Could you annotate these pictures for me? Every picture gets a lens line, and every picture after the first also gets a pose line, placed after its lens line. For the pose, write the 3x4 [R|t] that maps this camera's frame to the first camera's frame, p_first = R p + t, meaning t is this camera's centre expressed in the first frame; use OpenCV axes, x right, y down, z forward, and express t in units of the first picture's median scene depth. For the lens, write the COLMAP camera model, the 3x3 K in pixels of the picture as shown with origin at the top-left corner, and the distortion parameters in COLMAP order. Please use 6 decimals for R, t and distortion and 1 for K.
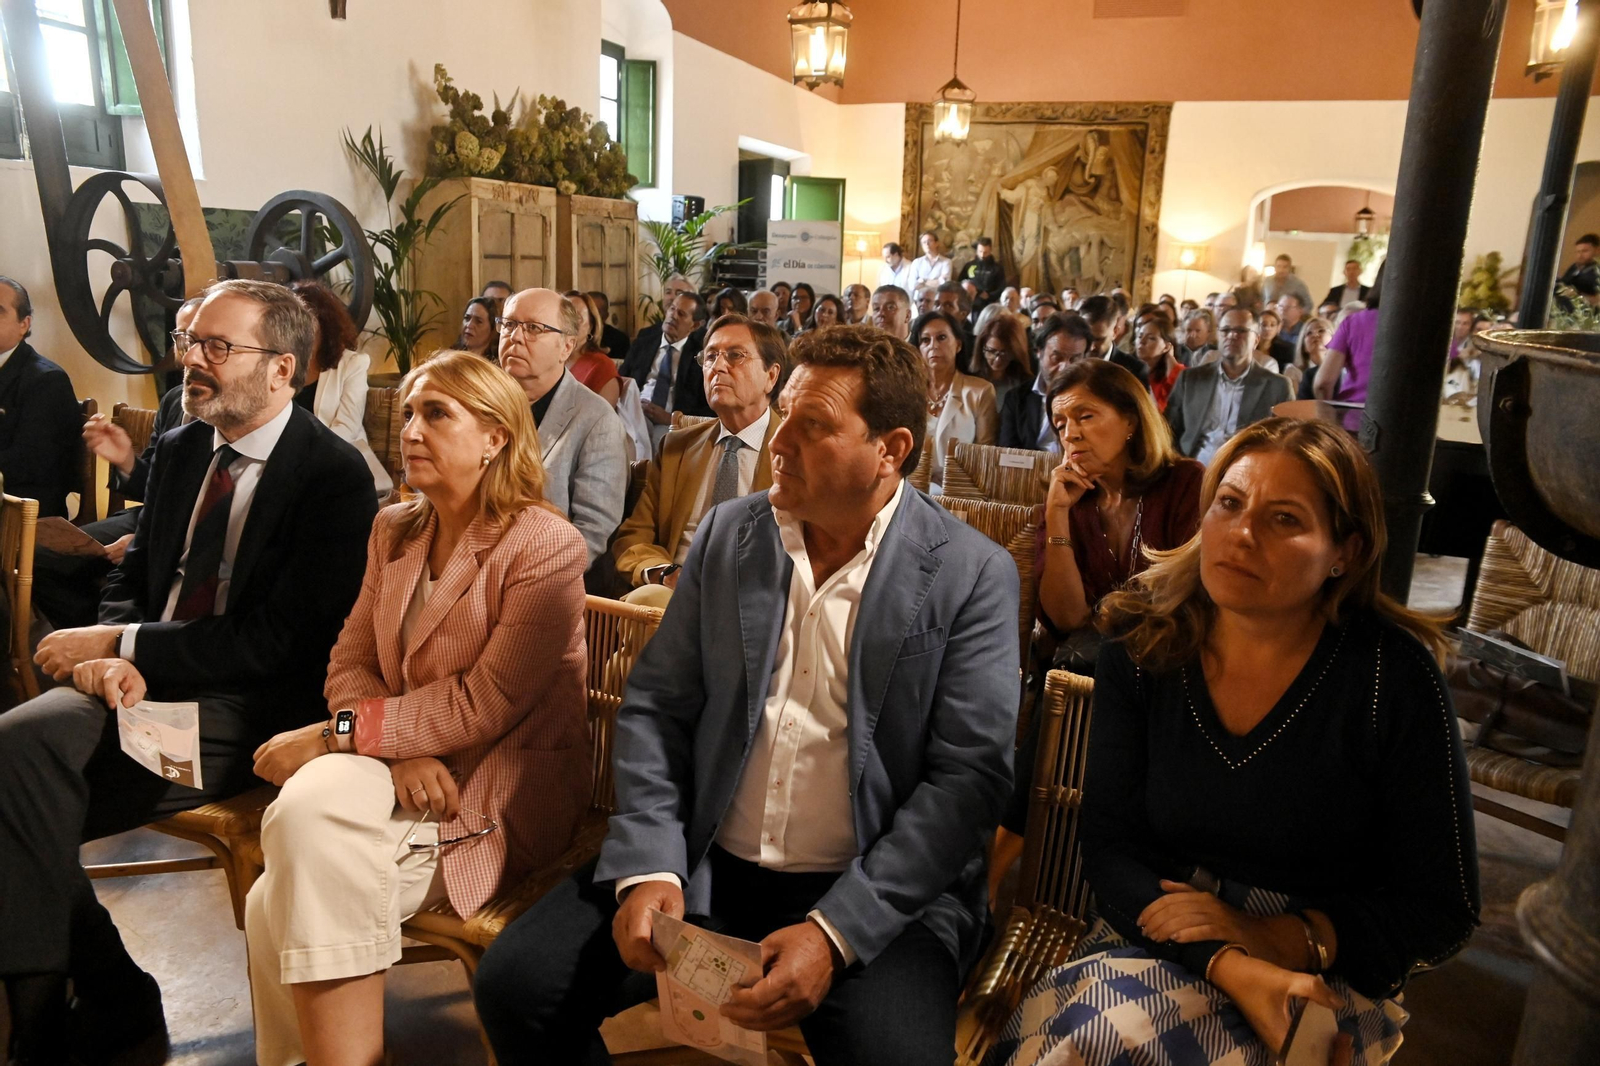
lens RADIAL K [[1087.8, 0, 903.6], [0, 1087.8, 491.4], [0, 0, 1]] dist [-0.106877, 0.076868]
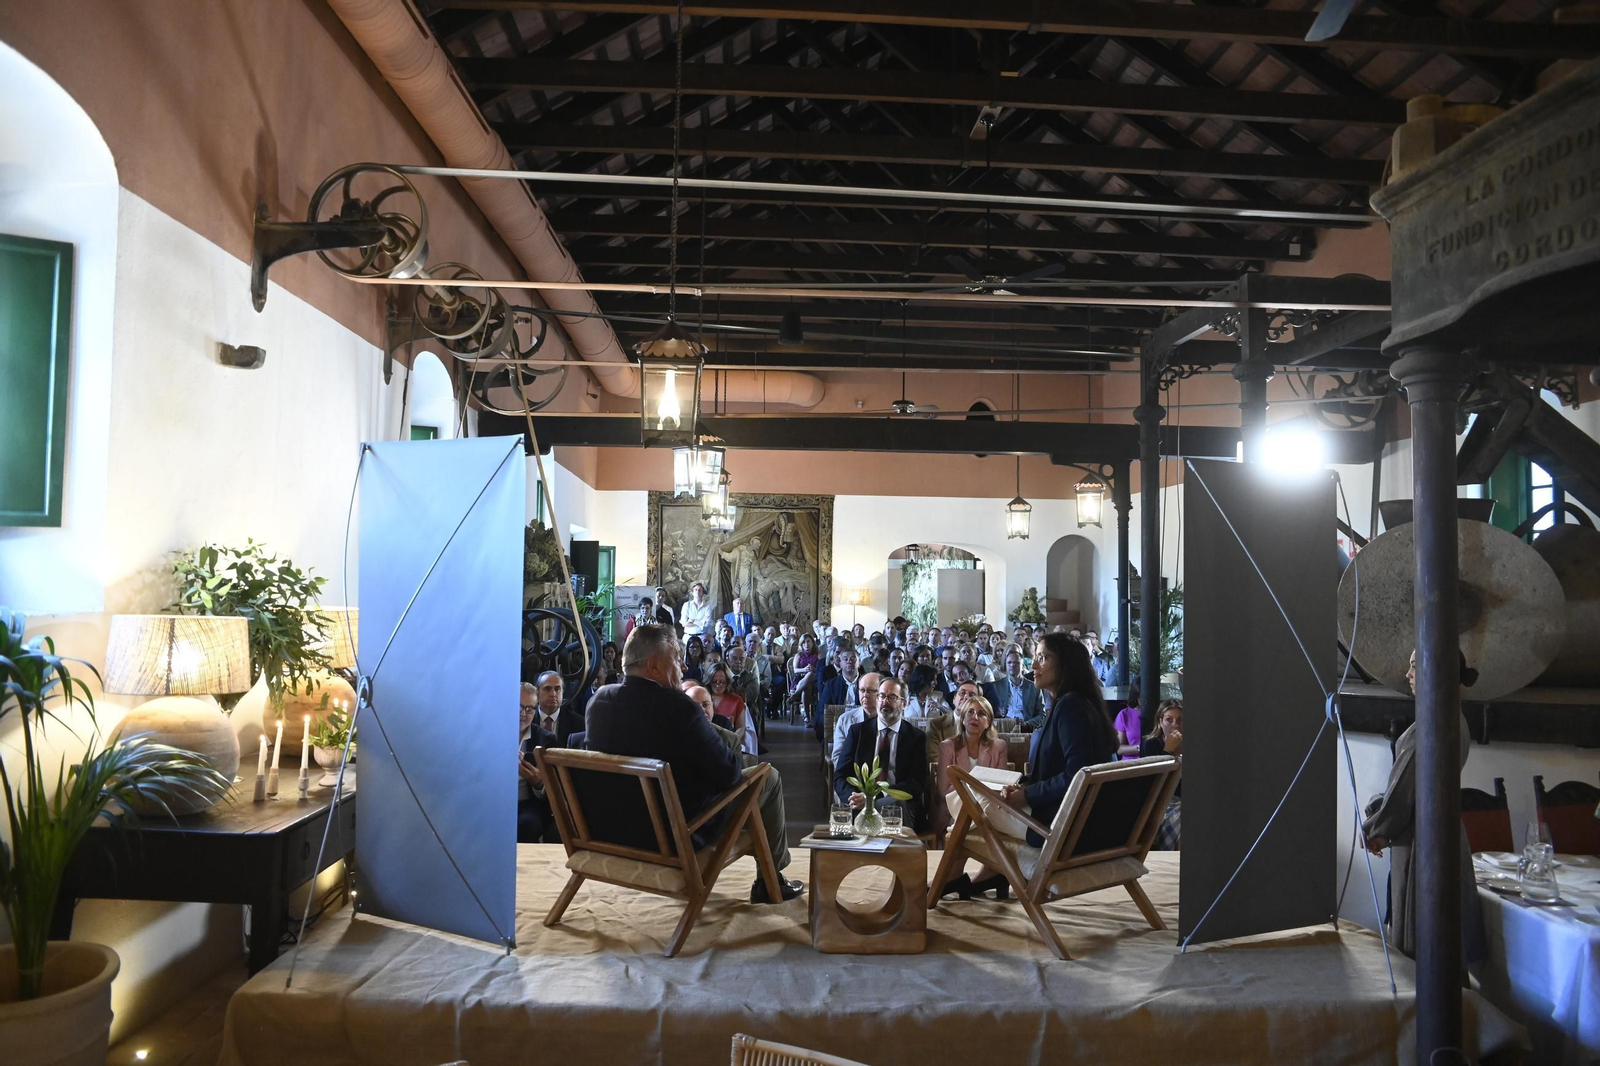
lens RADIAL K [[1087.8, 0, 823.8], [0, 1087.8, 496.6], [0, 0, 1]] dist [-0.106877, 0.076868]
pose [[0.911545, 0.005019, 0.411169, -0.384697], [0.100599, 0.966818, -0.234824, -0.000040], [-0.398704, 0.255416, 0.880794, -0.344297]]
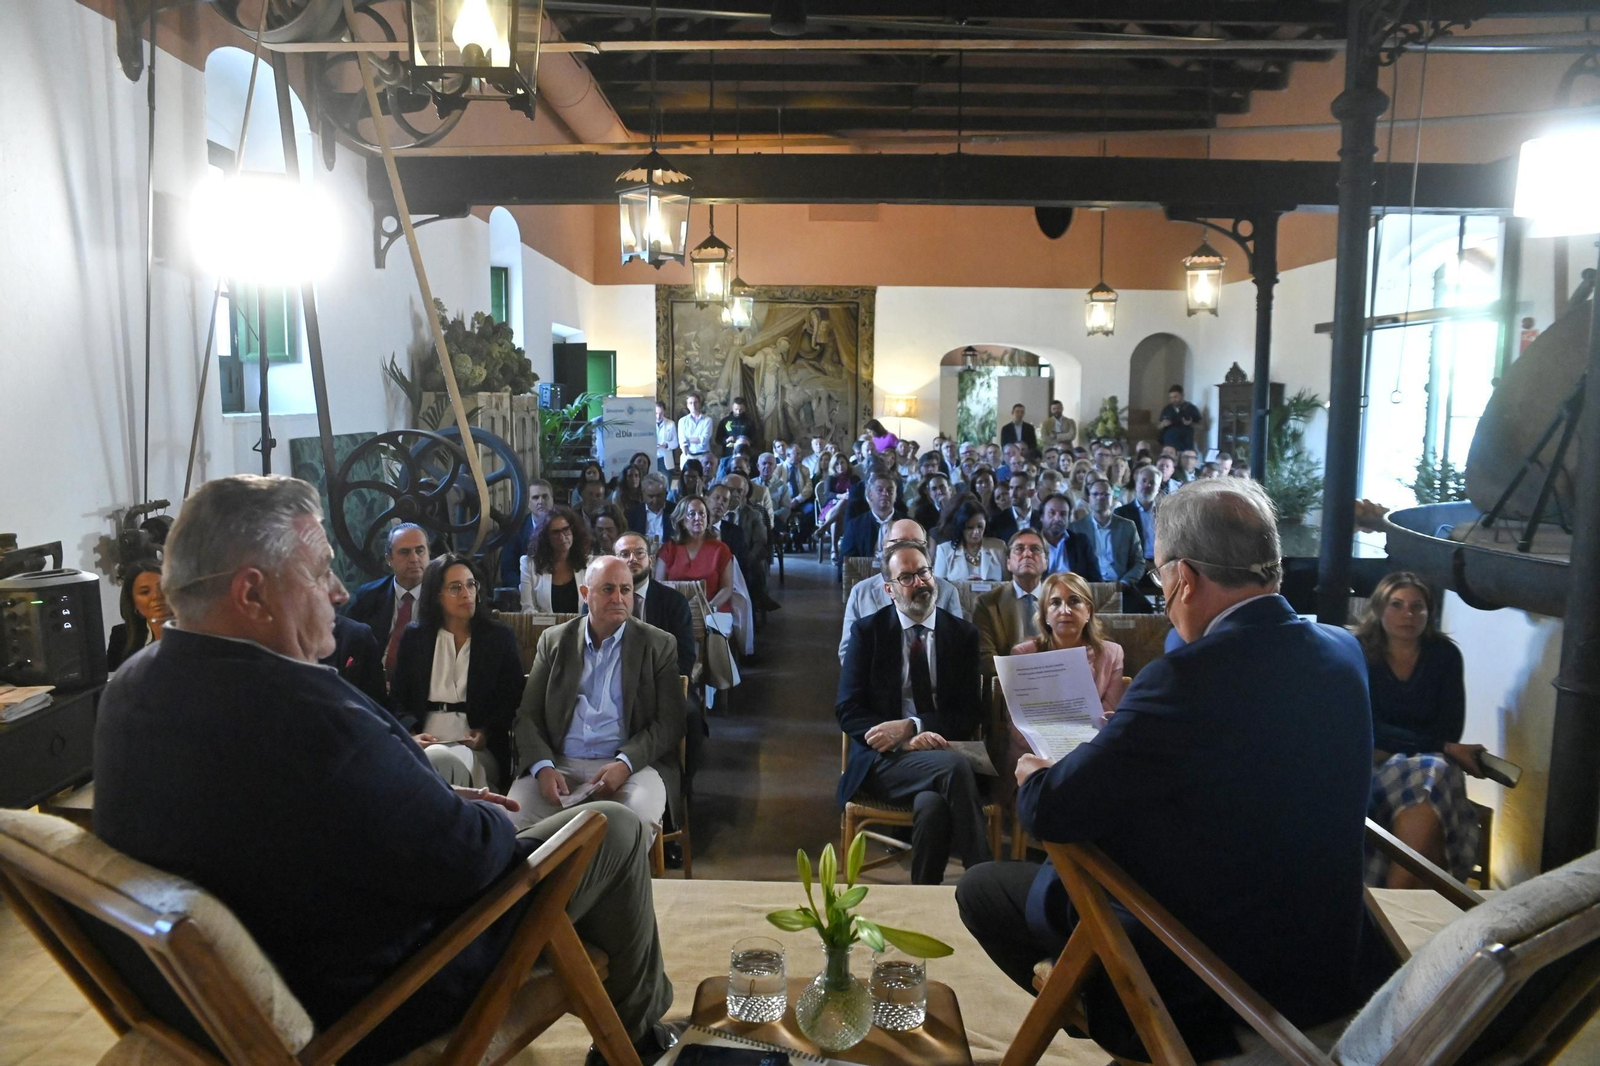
lens RADIAL K [[1087.8, 0, 821.9], [0, 1087.8, 515.3], [0, 0, 1]] dist [-0.106877, 0.076868]
pose [[0.932091, -0.073842, 0.354617, -0.277391], [0.099038, 0.993649, -0.053407, -0.029086], [-0.348422, 0.084901, 0.933485, -0.154871]]
